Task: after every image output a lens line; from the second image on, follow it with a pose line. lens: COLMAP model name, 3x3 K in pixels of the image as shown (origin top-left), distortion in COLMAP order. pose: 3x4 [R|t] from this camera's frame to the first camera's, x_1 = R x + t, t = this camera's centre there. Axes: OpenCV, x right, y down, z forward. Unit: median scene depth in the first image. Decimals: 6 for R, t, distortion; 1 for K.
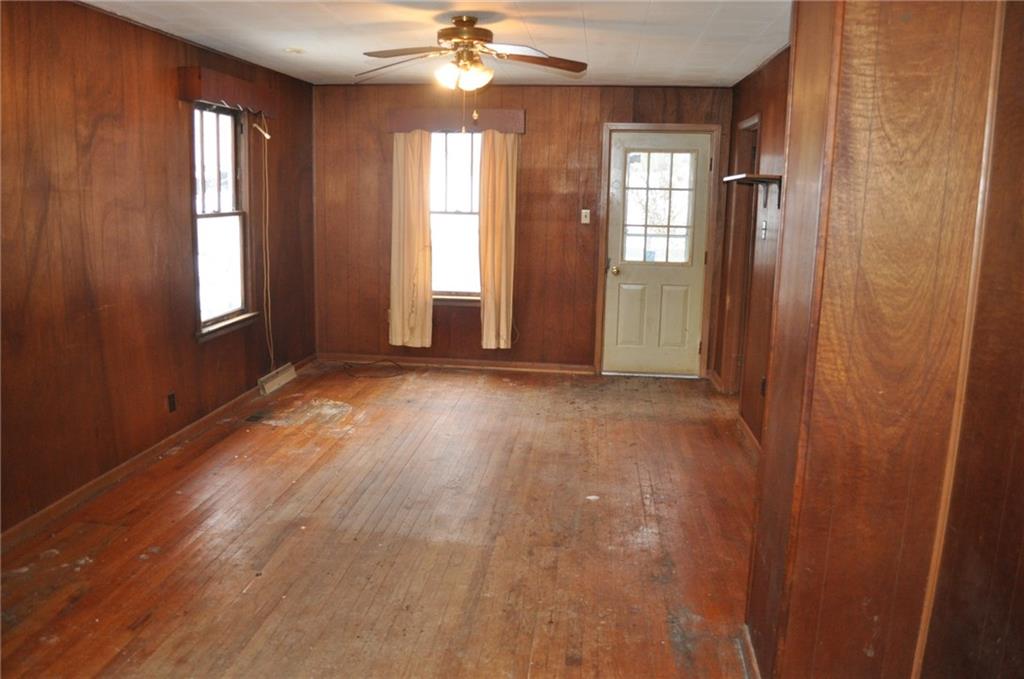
lens RADIAL K [[814.8, 0, 510.0], [0, 814.8, 337.4], [0, 0, 1]] dist [-0.062967, -0.002135]
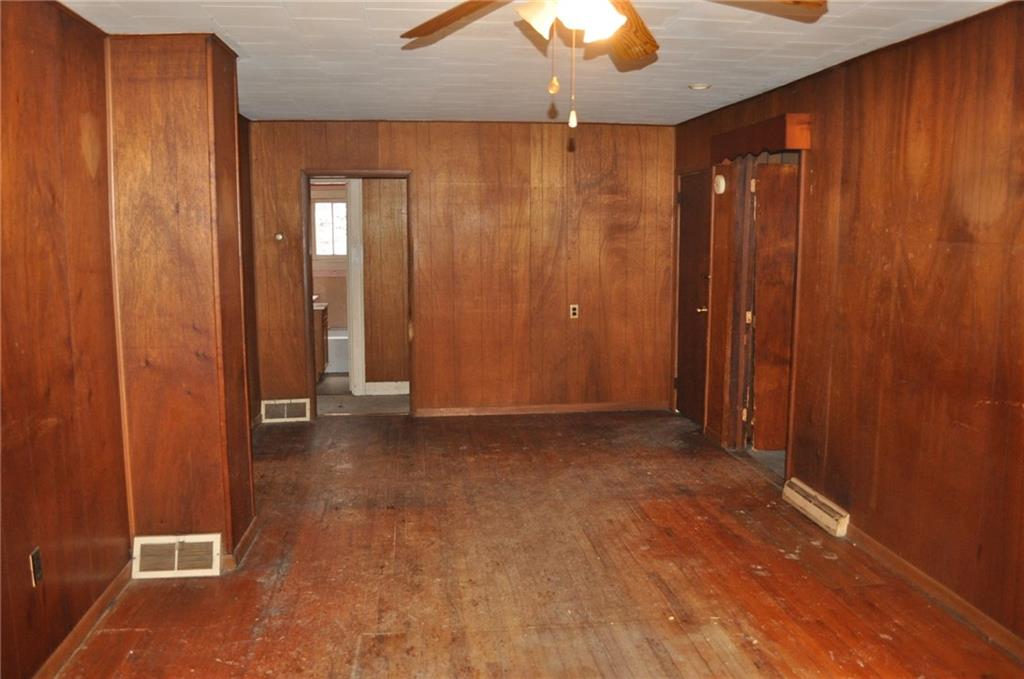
lens RADIAL K [[814.8, 0, 510.0], [0, 814.8, 337.4], [0, 0, 1]] dist [-0.062967, -0.002135]
pose [[-0.974235, 0.010182, -0.225304, 0.126150], [-0.059682, 0.951729, 0.301081, -0.355736], [0.217494, 0.306771, -0.926600, 1.936416]]
